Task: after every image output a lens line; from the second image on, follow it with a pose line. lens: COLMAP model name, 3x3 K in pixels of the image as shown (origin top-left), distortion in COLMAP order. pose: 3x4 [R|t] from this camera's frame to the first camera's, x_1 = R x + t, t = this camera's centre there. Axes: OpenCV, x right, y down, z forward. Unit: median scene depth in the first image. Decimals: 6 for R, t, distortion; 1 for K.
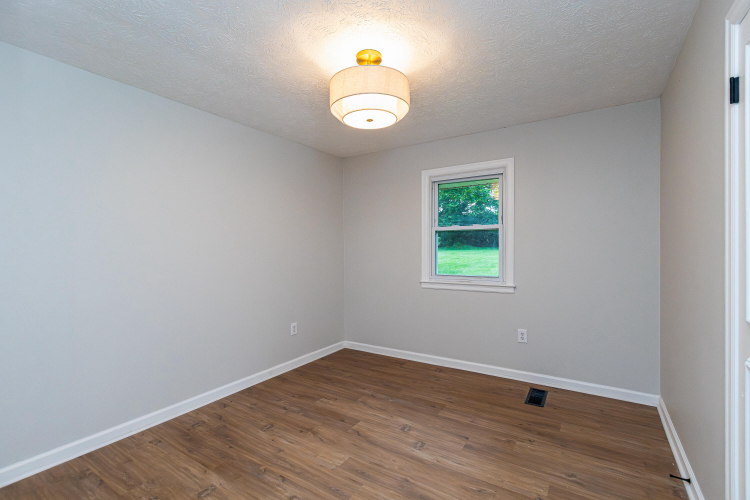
lens RADIAL K [[343.1, 0, 375.3], [0, 343.1, 249.3], [0, 0, 1]] dist [0.002590, 0.000253]
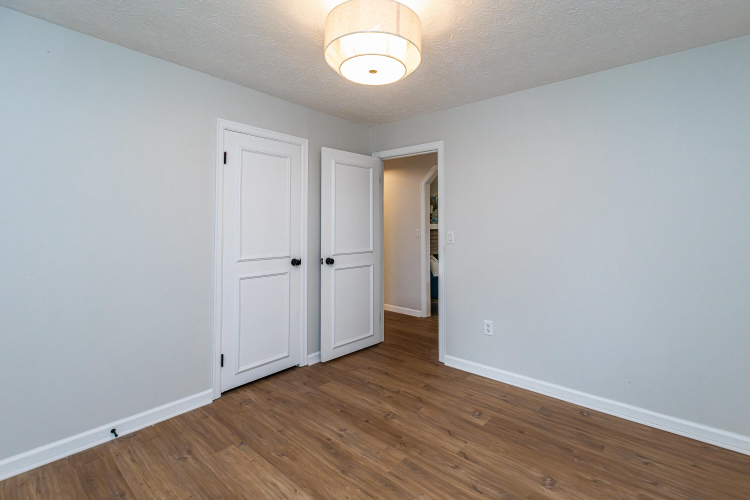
lens RADIAL K [[343.1, 0, 374.8], [0, 343.1, 248.3], [0, 0, 1]] dist [0.002590, 0.000253]
pose [[-0.990027, -0.002410, 0.140860, -0.131313], [0.006159, 0.998157, 0.060365, -0.016840], [-0.140746, 0.060631, -0.988188, 1.883651]]
